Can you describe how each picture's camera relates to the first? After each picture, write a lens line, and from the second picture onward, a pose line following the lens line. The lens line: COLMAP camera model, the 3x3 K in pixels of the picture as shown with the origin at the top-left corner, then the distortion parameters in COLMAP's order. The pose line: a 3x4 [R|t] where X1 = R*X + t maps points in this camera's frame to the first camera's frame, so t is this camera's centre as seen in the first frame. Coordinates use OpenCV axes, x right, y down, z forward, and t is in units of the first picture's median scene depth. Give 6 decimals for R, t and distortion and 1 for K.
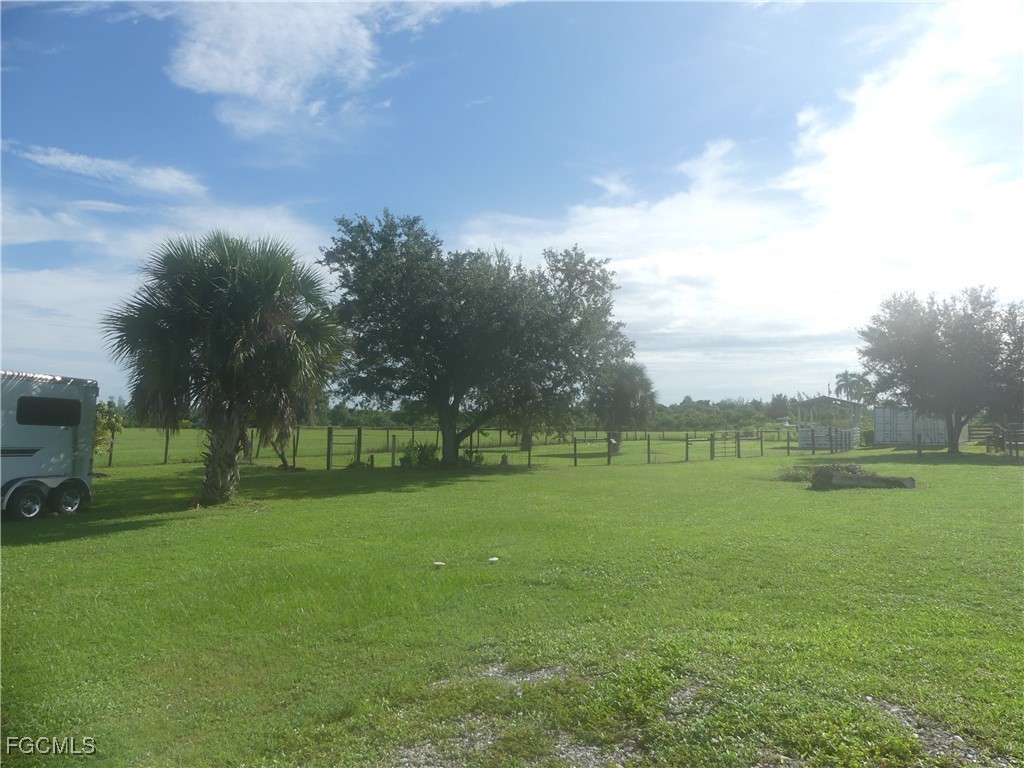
lens RADIAL K [[737.6, 0, 512.0], [0, 737.6, 384.0], [0, 0, 1]] dist [-0.068586, -0.000154]
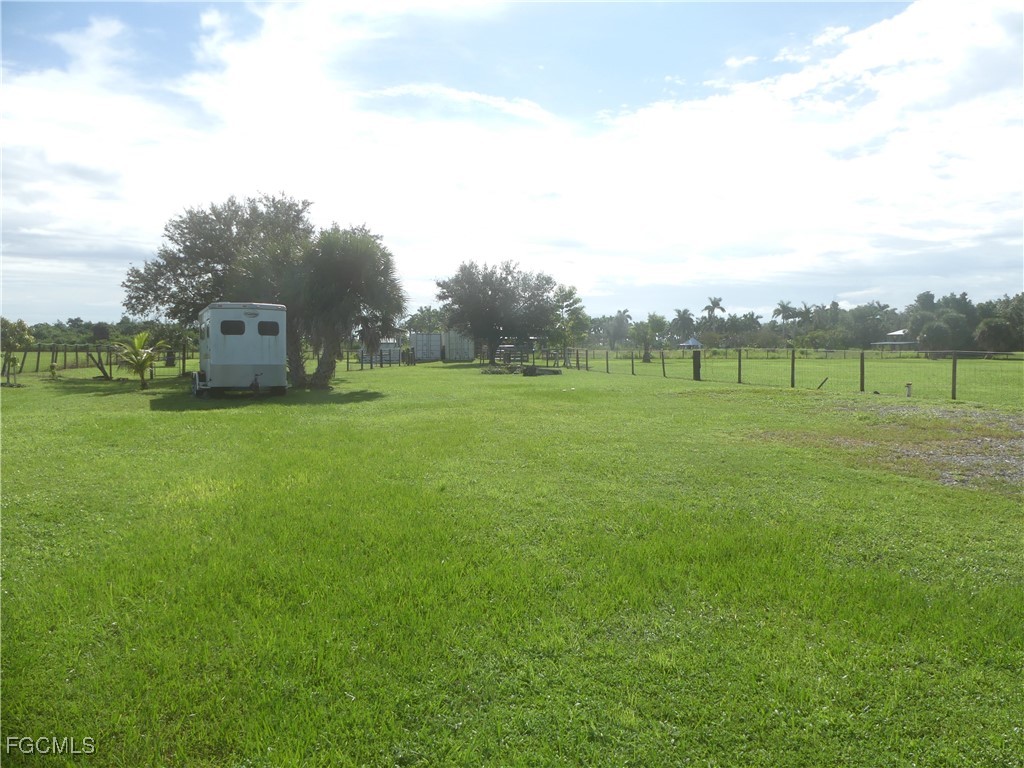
lens RADIAL K [[756.9, 0, 512.0], [0, 756.9, 384.0], [0, 0, 1]] dist [-0.032647, 0.025729]
pose [[0.713308, -0.031117, 0.700160, -0.492619], [-0.041317, 0.995409, 0.086332, -0.005638], [-0.699632, -0.090510, 0.708748, -0.215130]]
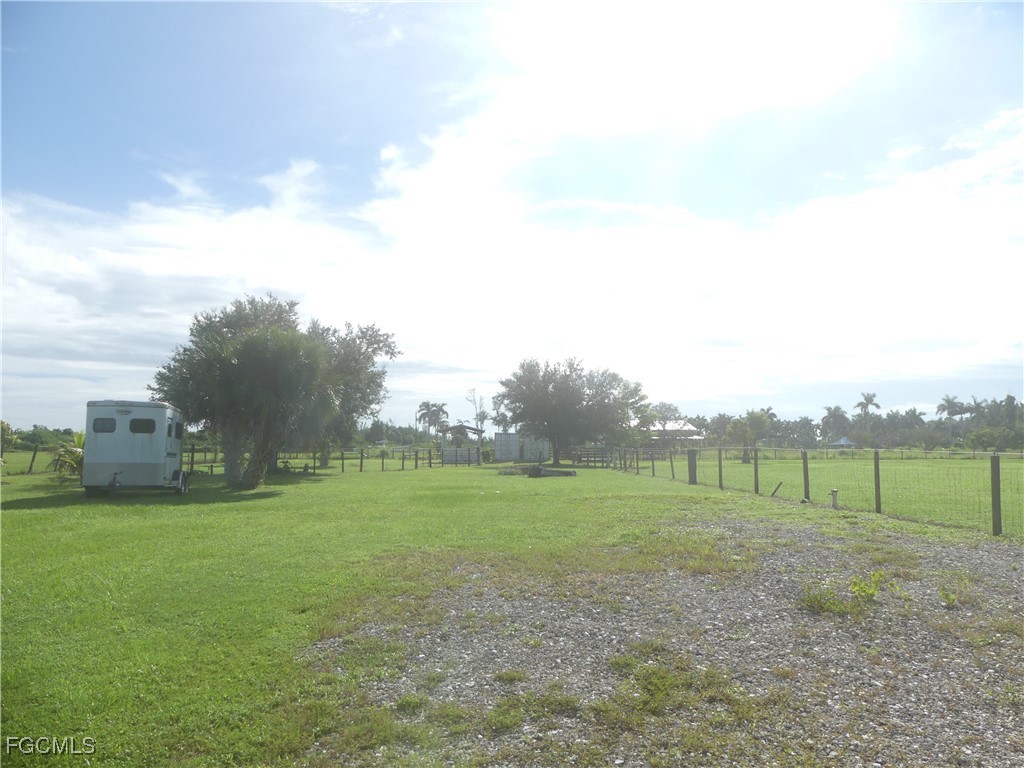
lens RADIAL K [[752.9, 0, 512.0], [0, 752.9, 384.0], [0, 0, 1]] dist [-0.038715, 0.004999]
pose [[0.844040, 0.047515, 0.534172, -0.304465], [-0.031571, 0.998742, -0.038952, -0.008735], [-0.535350, 0.016013, 0.844478, -0.286096]]
